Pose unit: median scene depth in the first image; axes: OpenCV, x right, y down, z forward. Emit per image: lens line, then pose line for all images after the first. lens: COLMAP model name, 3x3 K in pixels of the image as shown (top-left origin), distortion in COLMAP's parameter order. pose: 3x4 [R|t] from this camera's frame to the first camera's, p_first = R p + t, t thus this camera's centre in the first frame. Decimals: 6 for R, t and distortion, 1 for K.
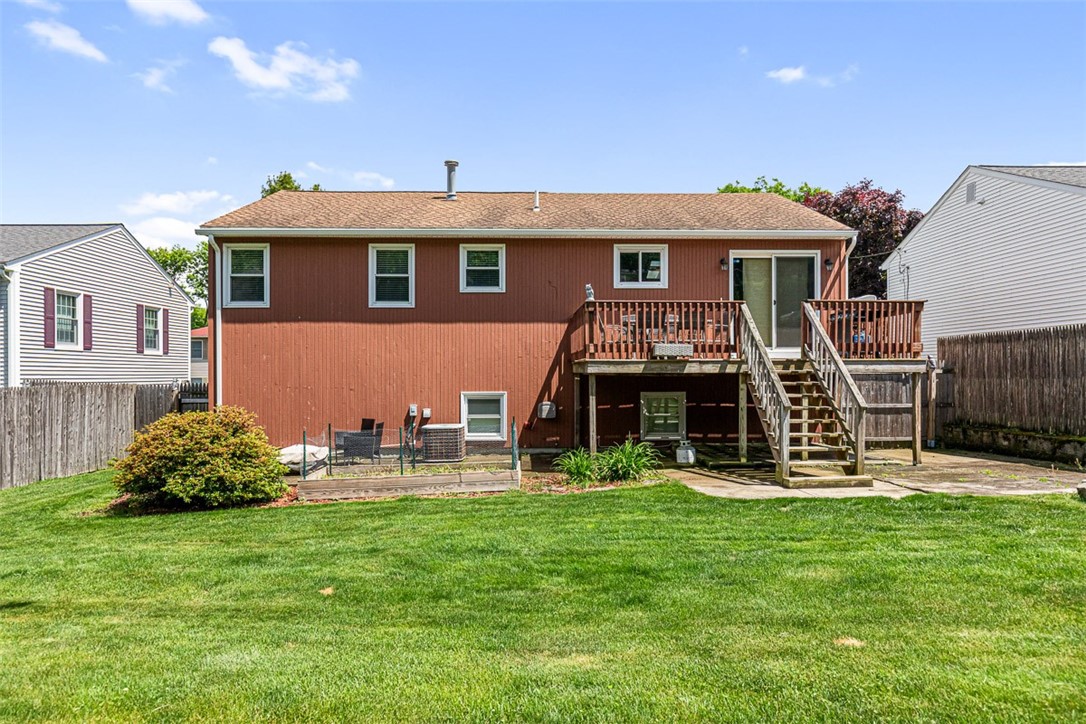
lens RADIAL K [[698.5, 0, 550.0], [0, 698.5, 364.3], [0, 0, 1]] dist [-0.003191, -0.002234]
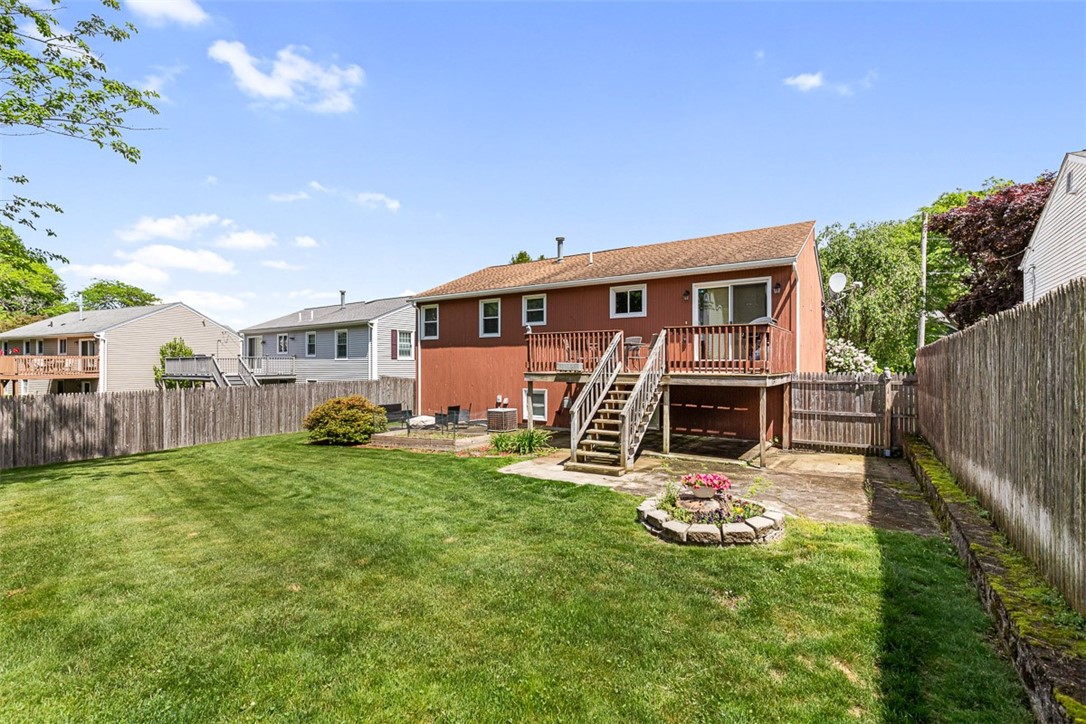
lens RADIAL K [[492.8, 0, 549.4], [0, 492.8, 363.9], [0, 0, 1]] dist [0.004365, 0.000242]
pose [[0.815107, 0.001571, -0.579308, 0.570168], [0.005815, 0.999924, 0.010894, -0.029033], [0.579281, -0.012249, 0.815036, 0.117598]]
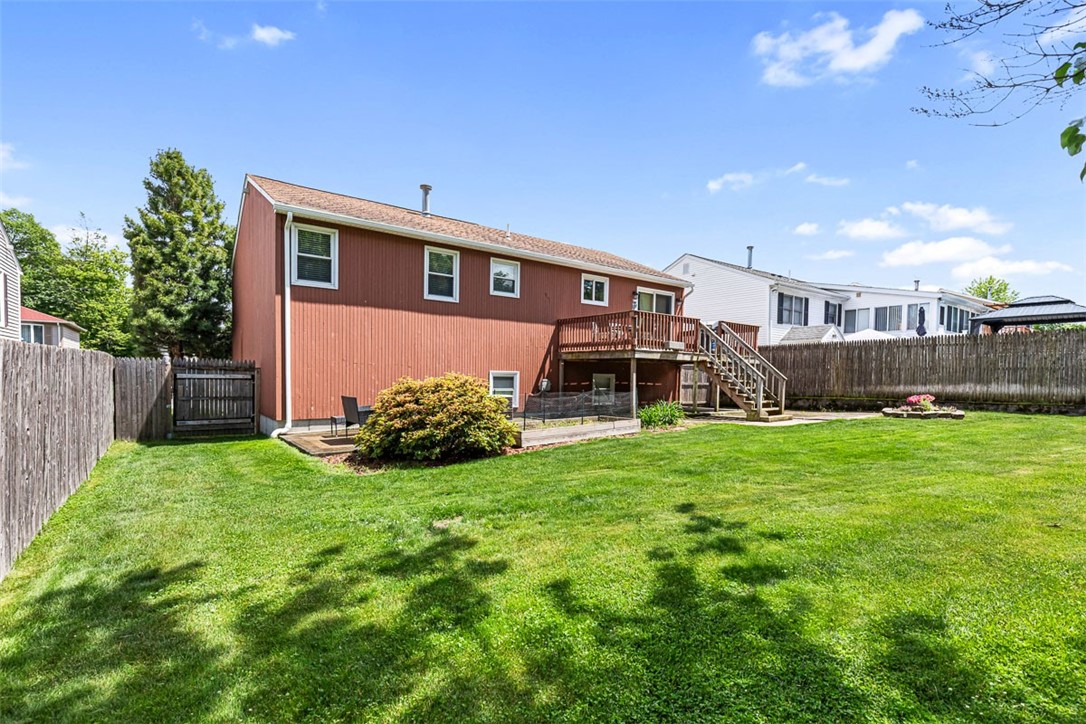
lens RADIAL K [[492.8, 0, 548.6], [0, 492.8, 398.4], [0, 0, 1]] dist [0.004365, 0.000242]
pose [[0.827773, -0.009459, 0.560983, -0.555791], [-0.026854, 0.998044, 0.056453, 0.035519], [-0.560420, -0.061795, 0.825900, 0.163292]]
